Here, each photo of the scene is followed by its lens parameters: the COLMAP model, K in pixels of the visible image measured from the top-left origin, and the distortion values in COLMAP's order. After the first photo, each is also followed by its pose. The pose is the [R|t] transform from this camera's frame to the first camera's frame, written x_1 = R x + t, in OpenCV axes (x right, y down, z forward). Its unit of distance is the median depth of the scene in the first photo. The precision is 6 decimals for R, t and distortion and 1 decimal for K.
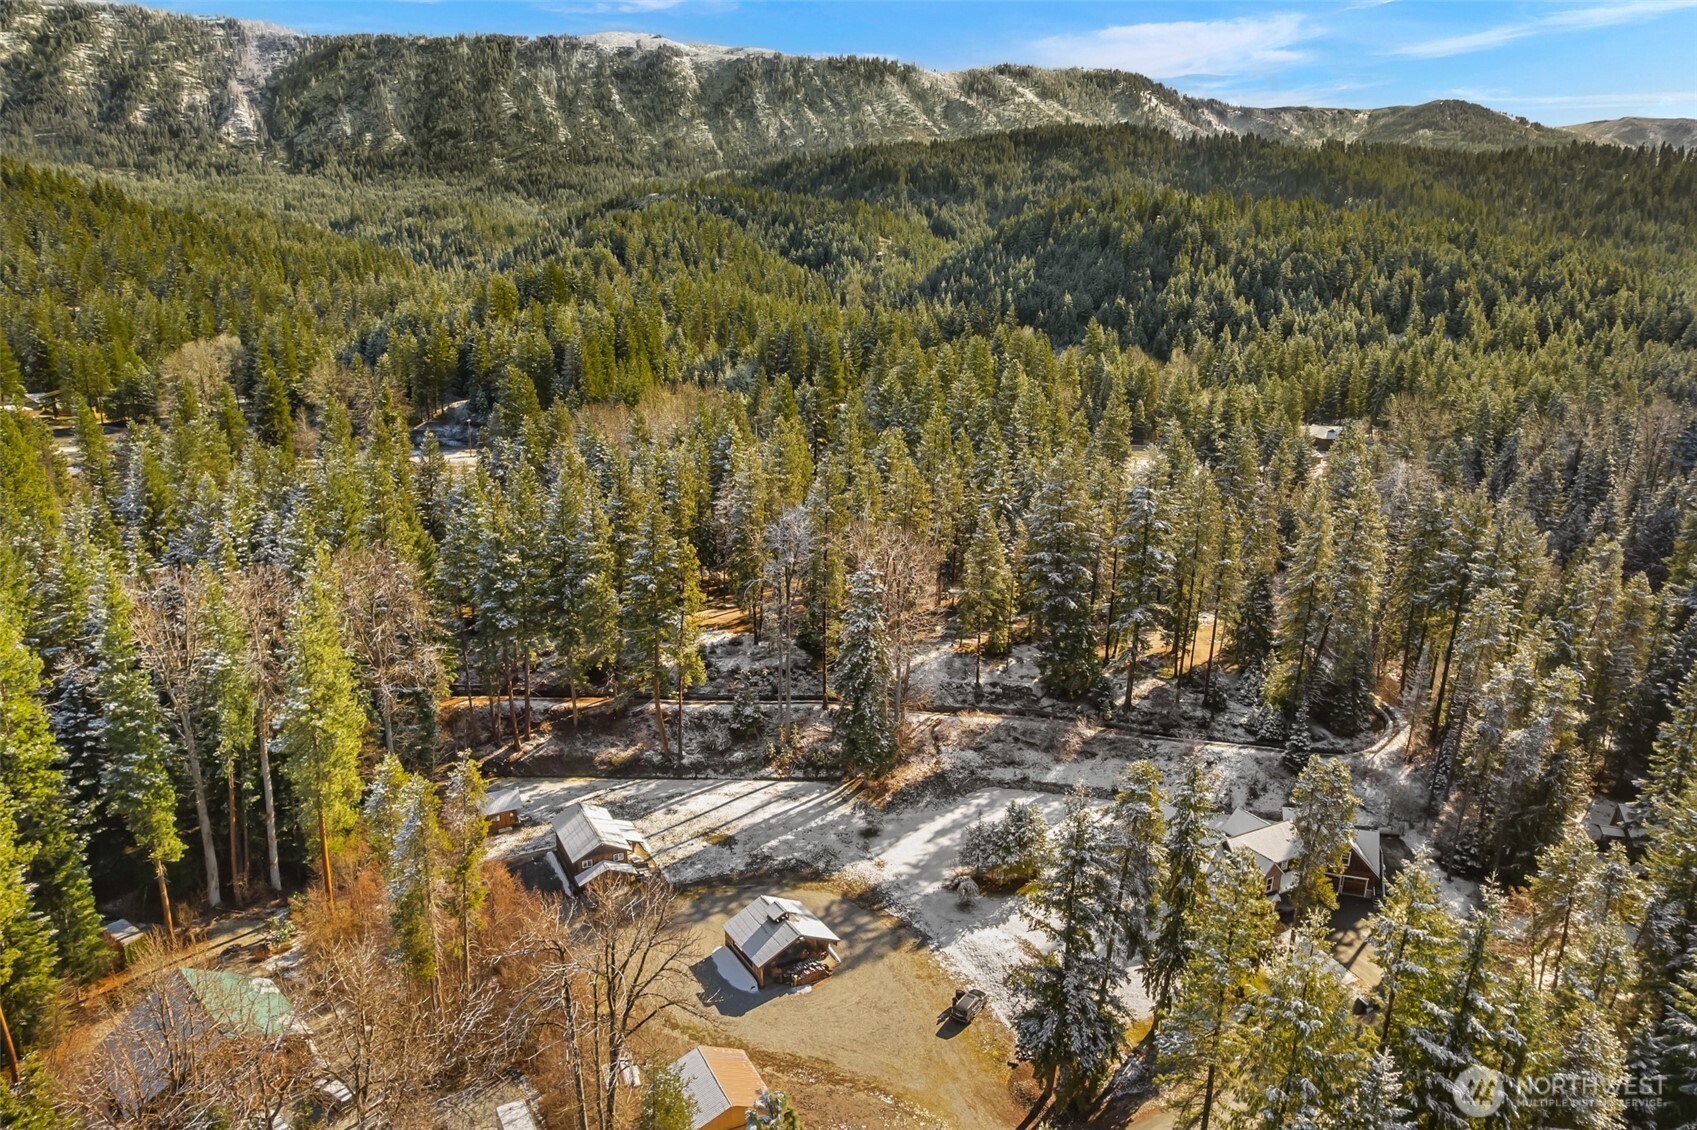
lens RADIAL K [[1107.2, 0, 839.5], [0, 1107.2, 528.7], [0, 0, 1]] dist [-0.051628, 0.040588]
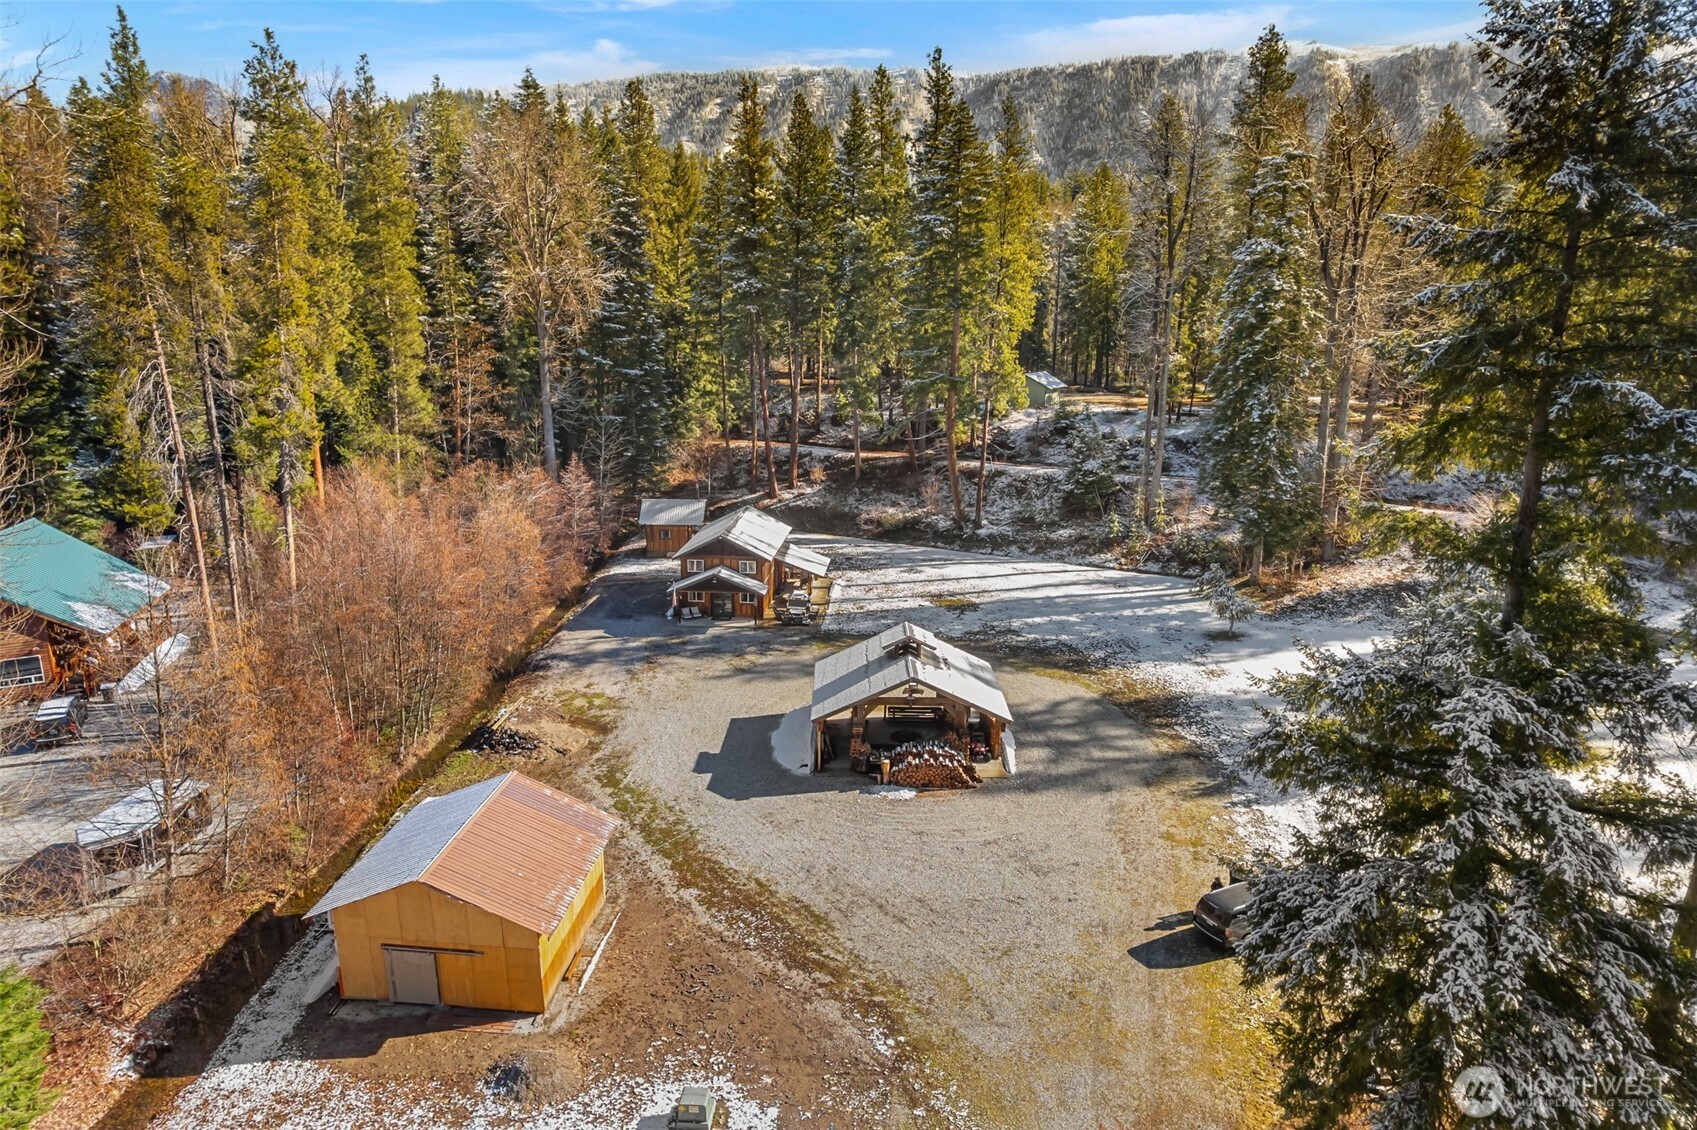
lens RADIAL K [[1107.2, 0, 839.5], [0, 1107.2, 528.7], [0, 0, 1]] dist [-0.051628, 0.040588]
pose [[0.858617, 0.105657, -0.501611, 0.111902], [-0.114503, 0.993335, 0.013234, 0.212095], [0.499666, 0.046073, 0.864992, 0.407366]]
